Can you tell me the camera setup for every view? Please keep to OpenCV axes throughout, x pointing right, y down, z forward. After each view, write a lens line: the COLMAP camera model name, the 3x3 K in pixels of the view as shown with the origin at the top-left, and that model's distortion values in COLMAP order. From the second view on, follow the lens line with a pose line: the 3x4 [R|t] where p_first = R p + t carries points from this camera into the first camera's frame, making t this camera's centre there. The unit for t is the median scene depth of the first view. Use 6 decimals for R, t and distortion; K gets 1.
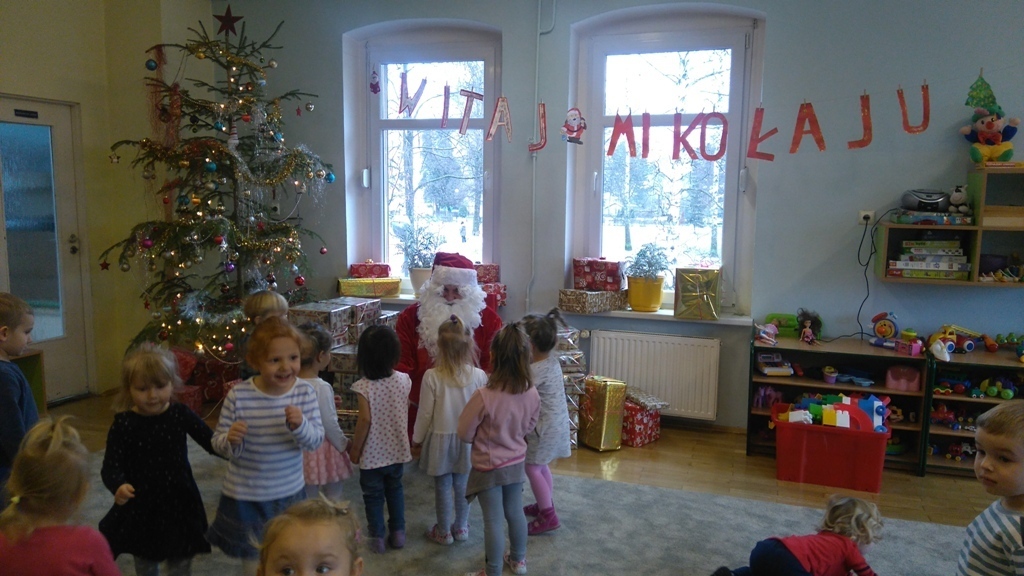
lens RADIAL K [[803.1, 0, 512.0], [0, 803.1, 288.0], [0, 0, 1]] dist [-0.000235, -0.000328]
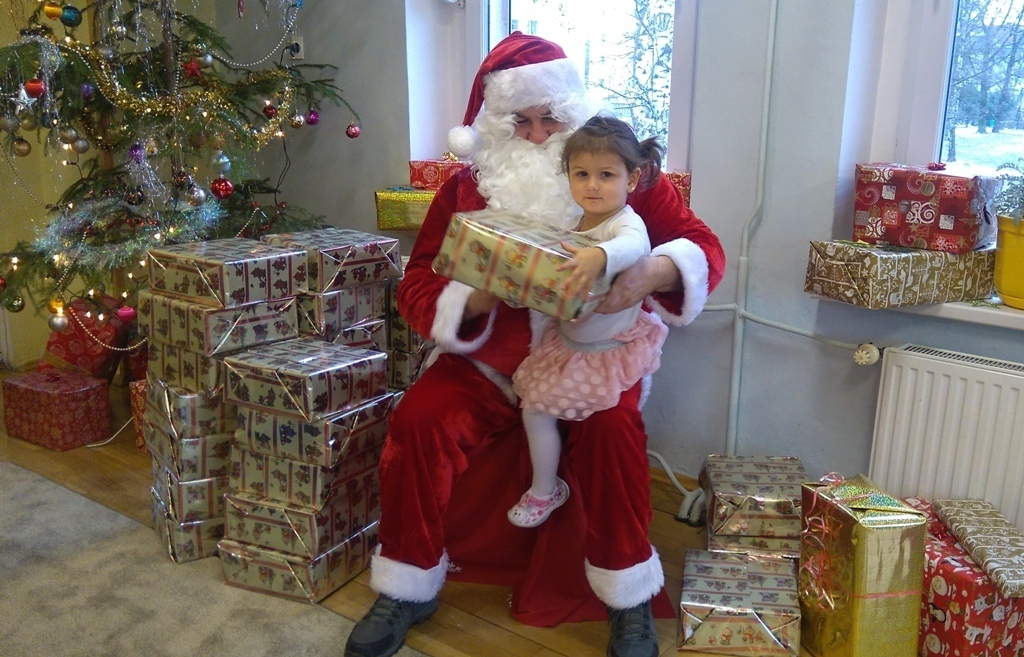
lens RADIAL K [[1117.2, 0, 512.0], [0, 1117.2, 328.5], [0, 0, 1]] dist [0.008047, -0.004974]
pose [[0.950766, 0.084473, -0.298175, 0.087729], [-0.051555, 0.991840, 0.116598, -0.012008], [0.305591, -0.095485, 0.947363, 0.419550]]
